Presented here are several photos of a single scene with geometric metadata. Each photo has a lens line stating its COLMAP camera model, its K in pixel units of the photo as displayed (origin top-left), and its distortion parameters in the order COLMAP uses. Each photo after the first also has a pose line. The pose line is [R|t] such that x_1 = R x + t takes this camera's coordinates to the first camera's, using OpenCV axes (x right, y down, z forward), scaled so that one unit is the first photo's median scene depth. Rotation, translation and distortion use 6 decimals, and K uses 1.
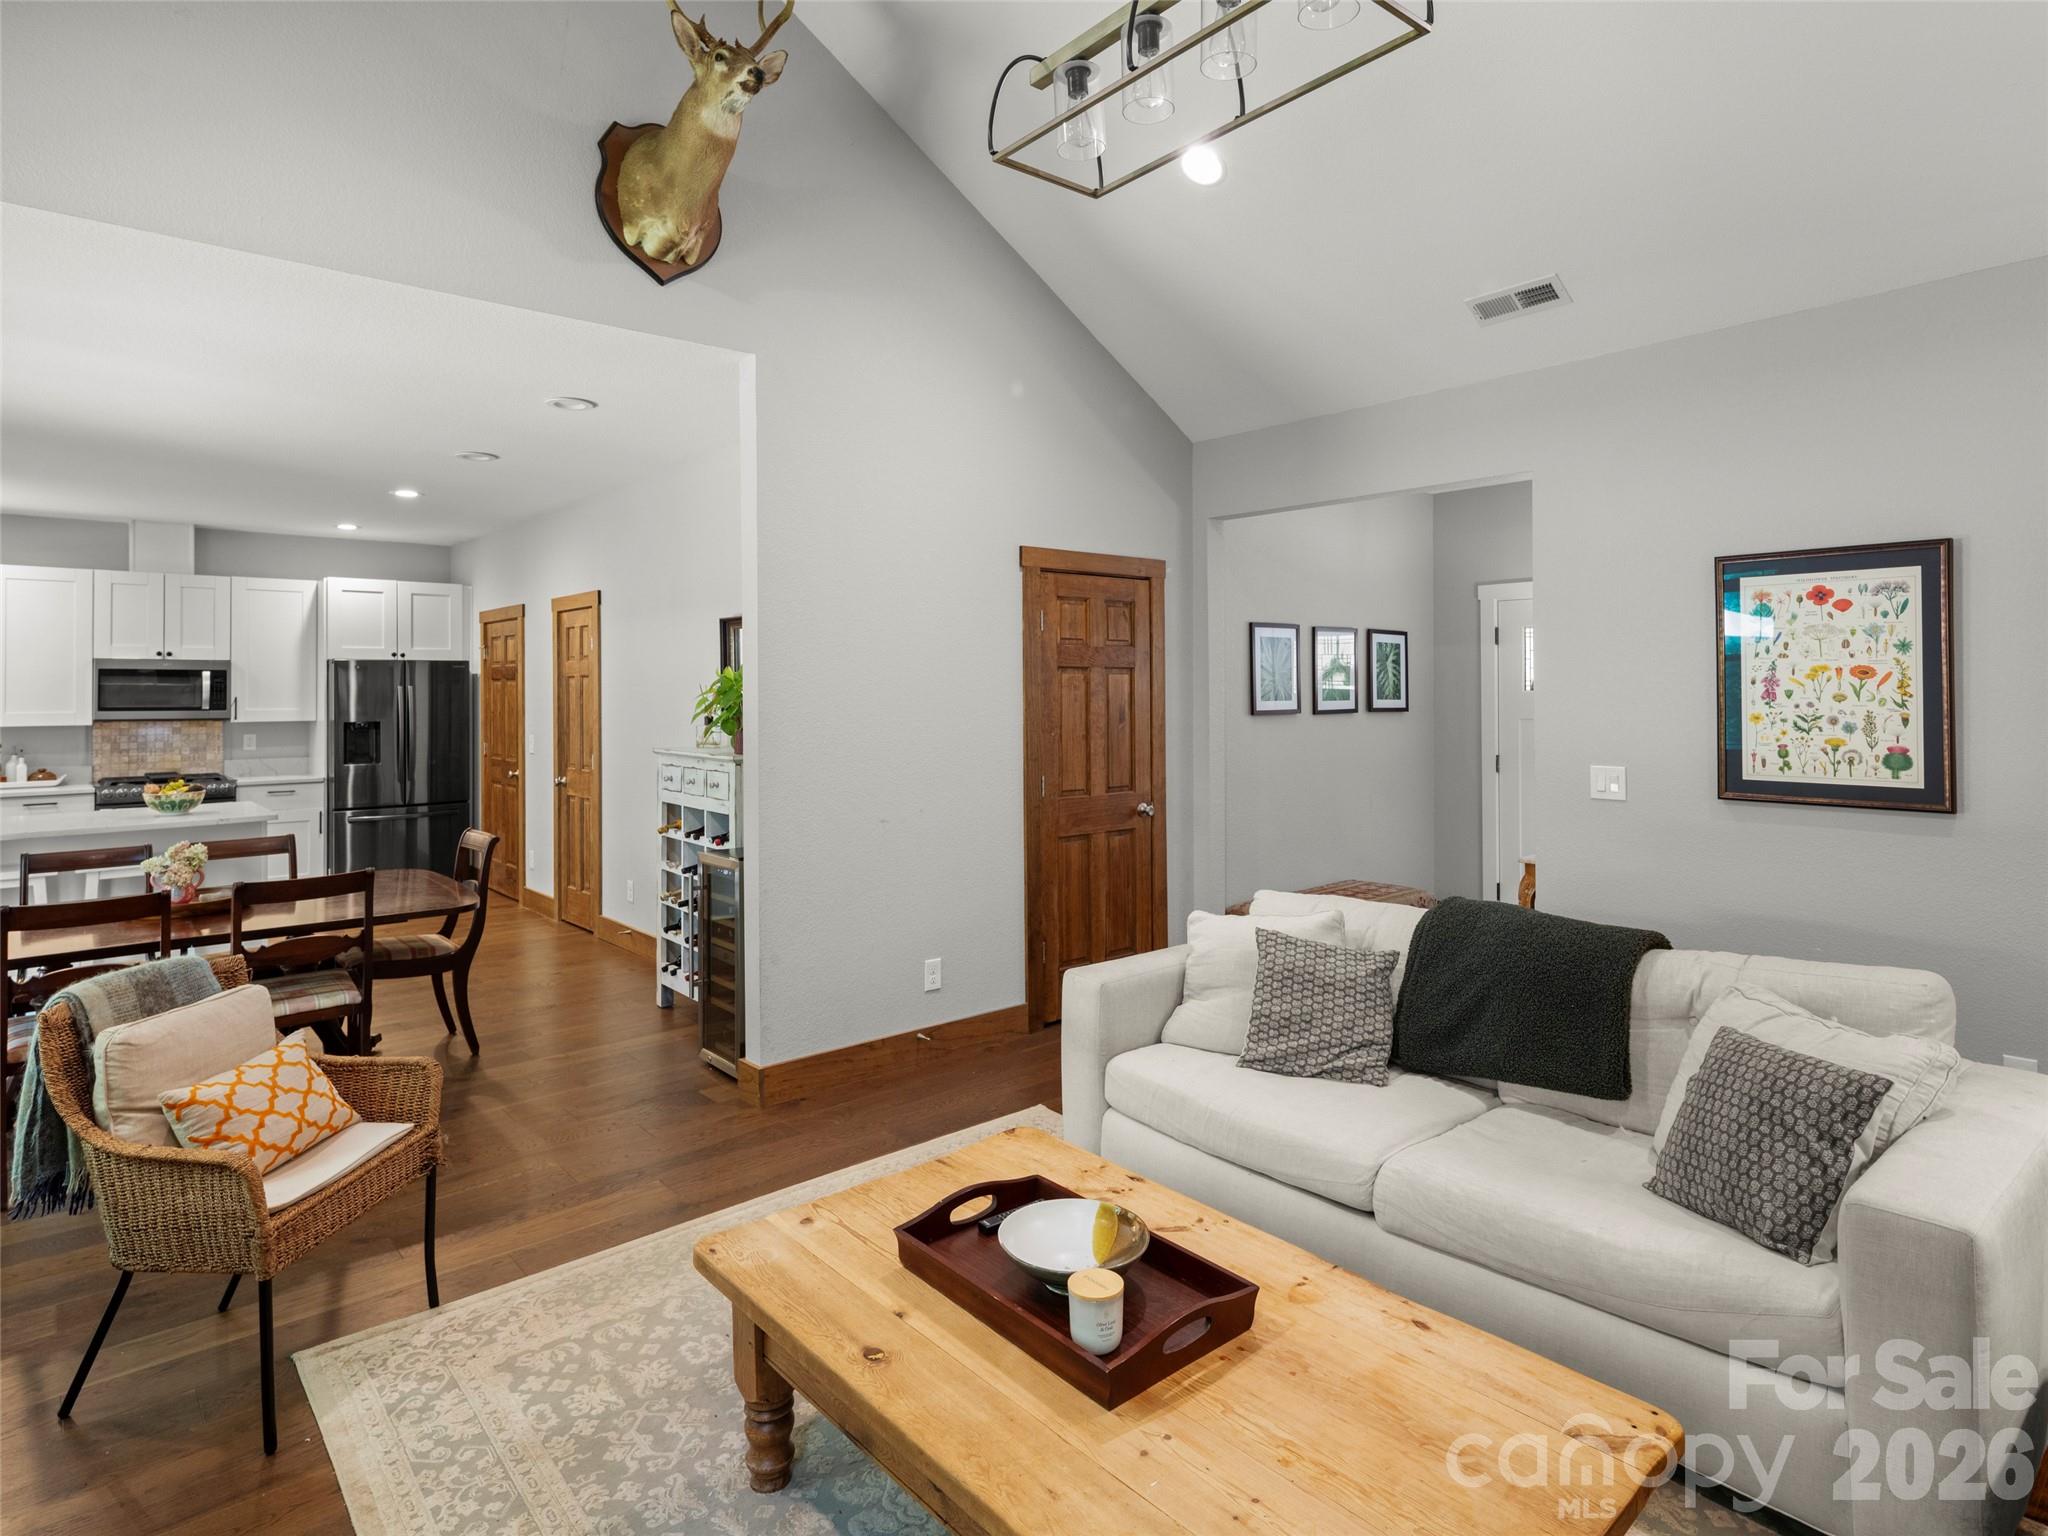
lens RADIAL K [[1125.8, 0, 1048.1], [0, 1125.8, 680.6], [0, 0, 1]] dist [0.008557, -0.007597]
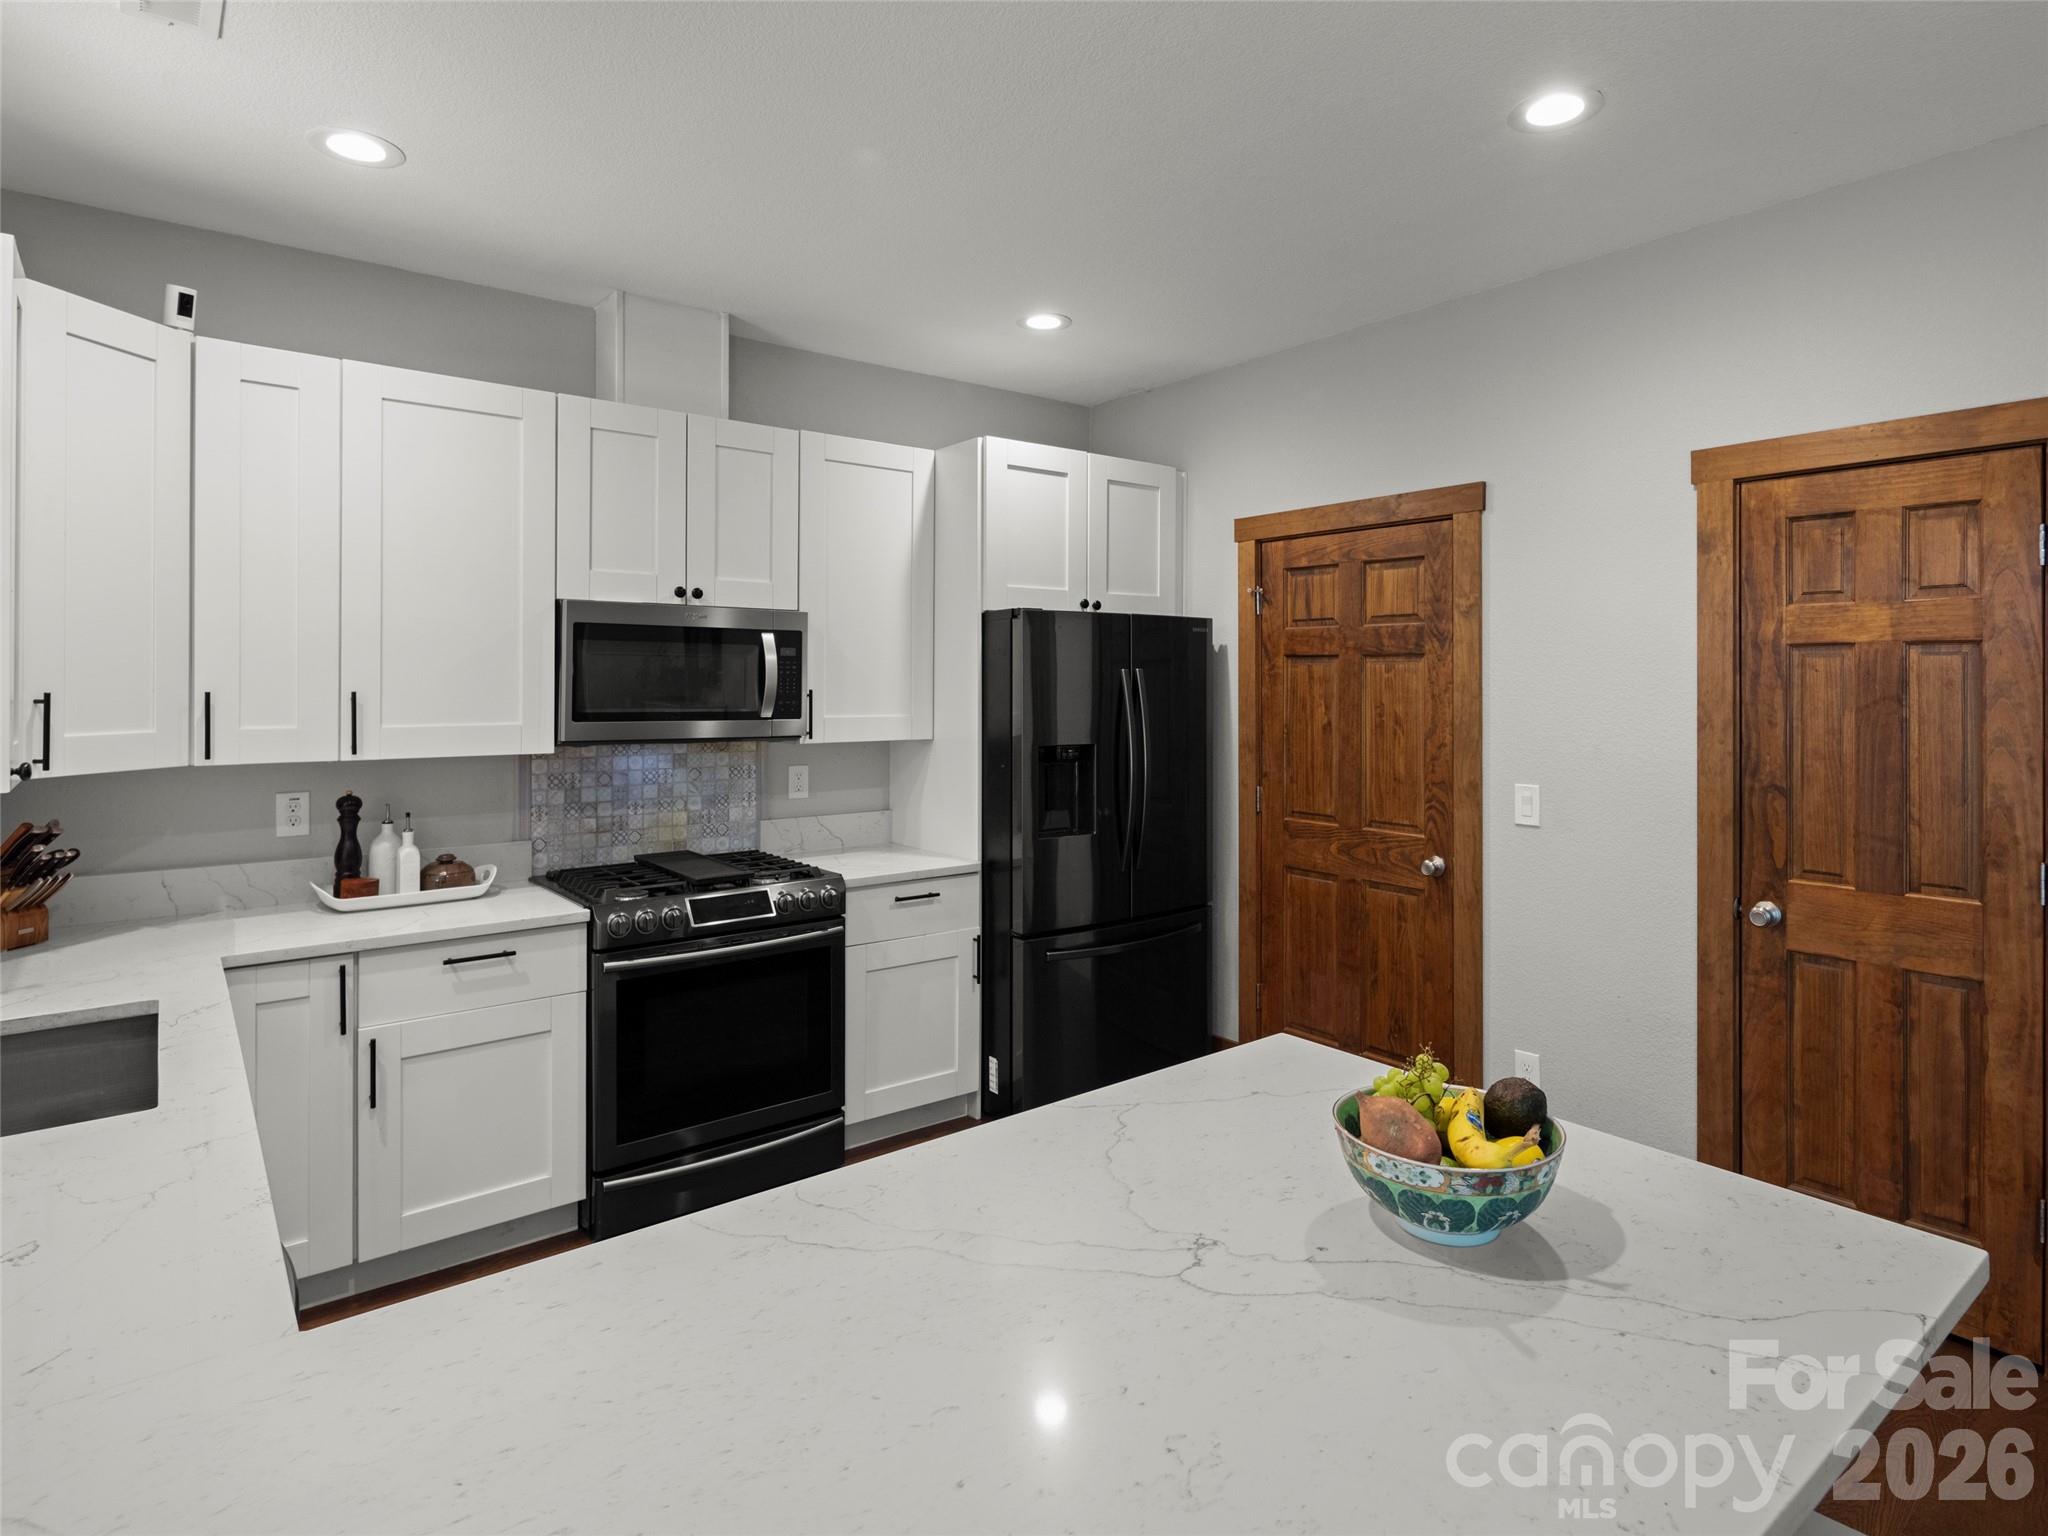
lens RADIAL K [[1125.8, 0, 1080.3], [0, 1125.8, 682.6], [0, 0, 1]] dist [0.008557, -0.007597]
pose [[0.998869, 0.005413, -0.047228, -0.626490], [-0.004955, 0.999940, 0.009808, 0.007066], [0.047279, -0.009563, 0.998836, 0.579595]]
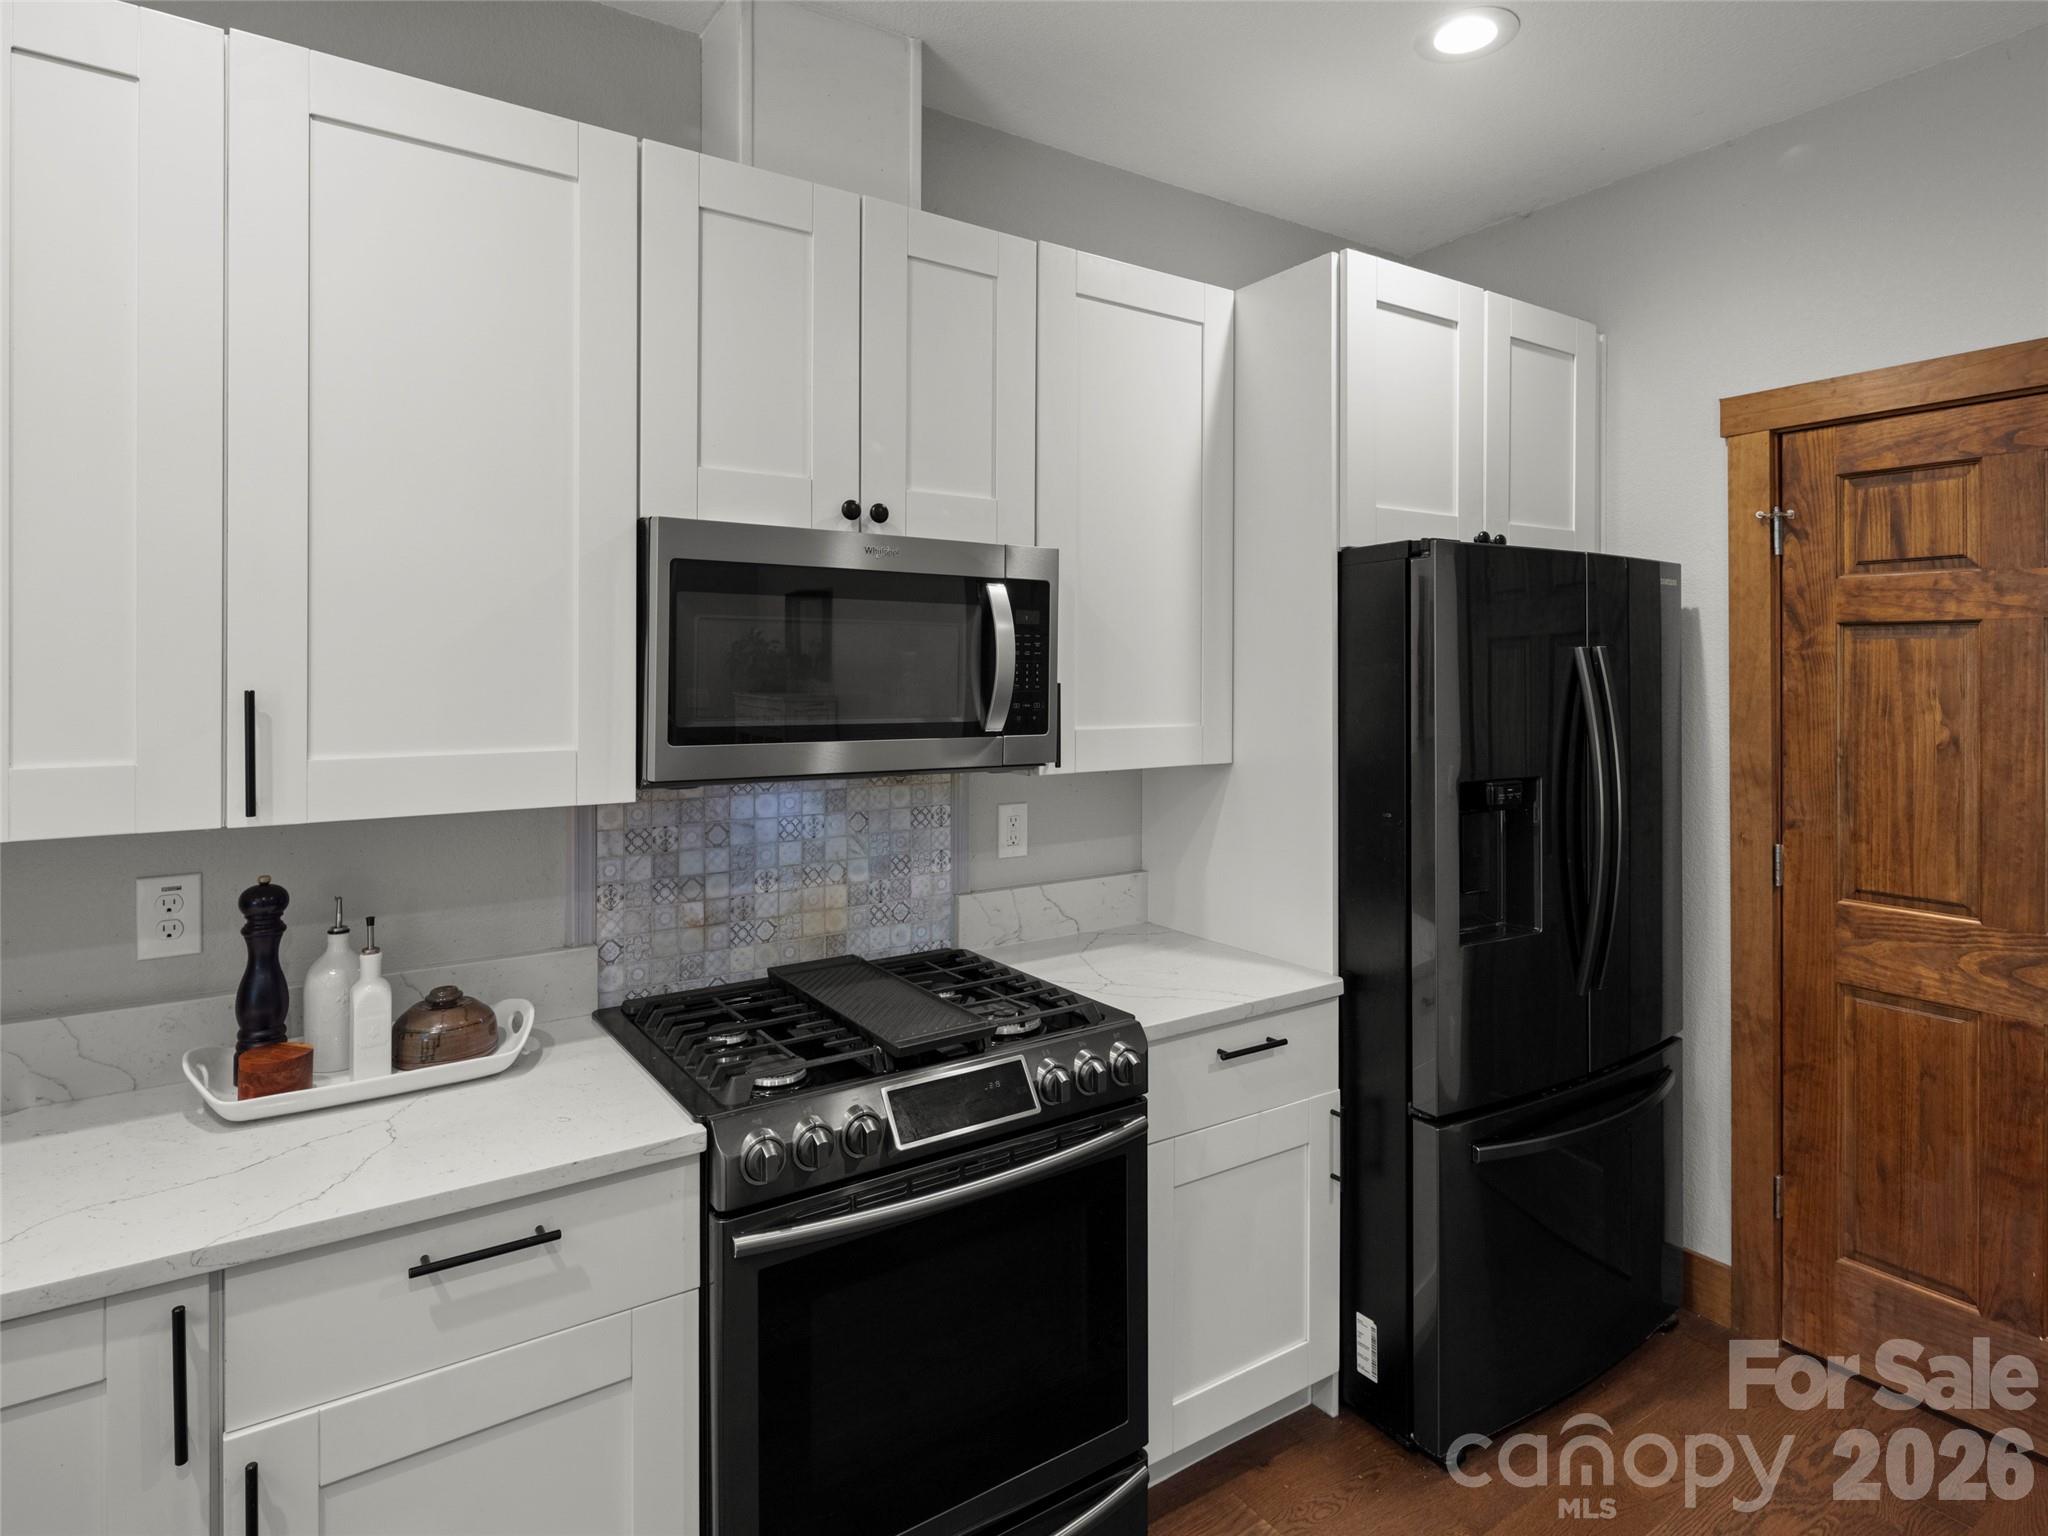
lens RADIAL K [[1125.8, 0, 1045.9], [0, 1125.8, 667.0], [0, 0, 1]] dist [0.008557, -0.007597]
pose [[0.991468, 0.002691, -0.130324, -0.732930], [-0.001926, 0.999980, 0.005996, 0.009707], [0.130337, -0.005694, 0.991453, 0.779856]]
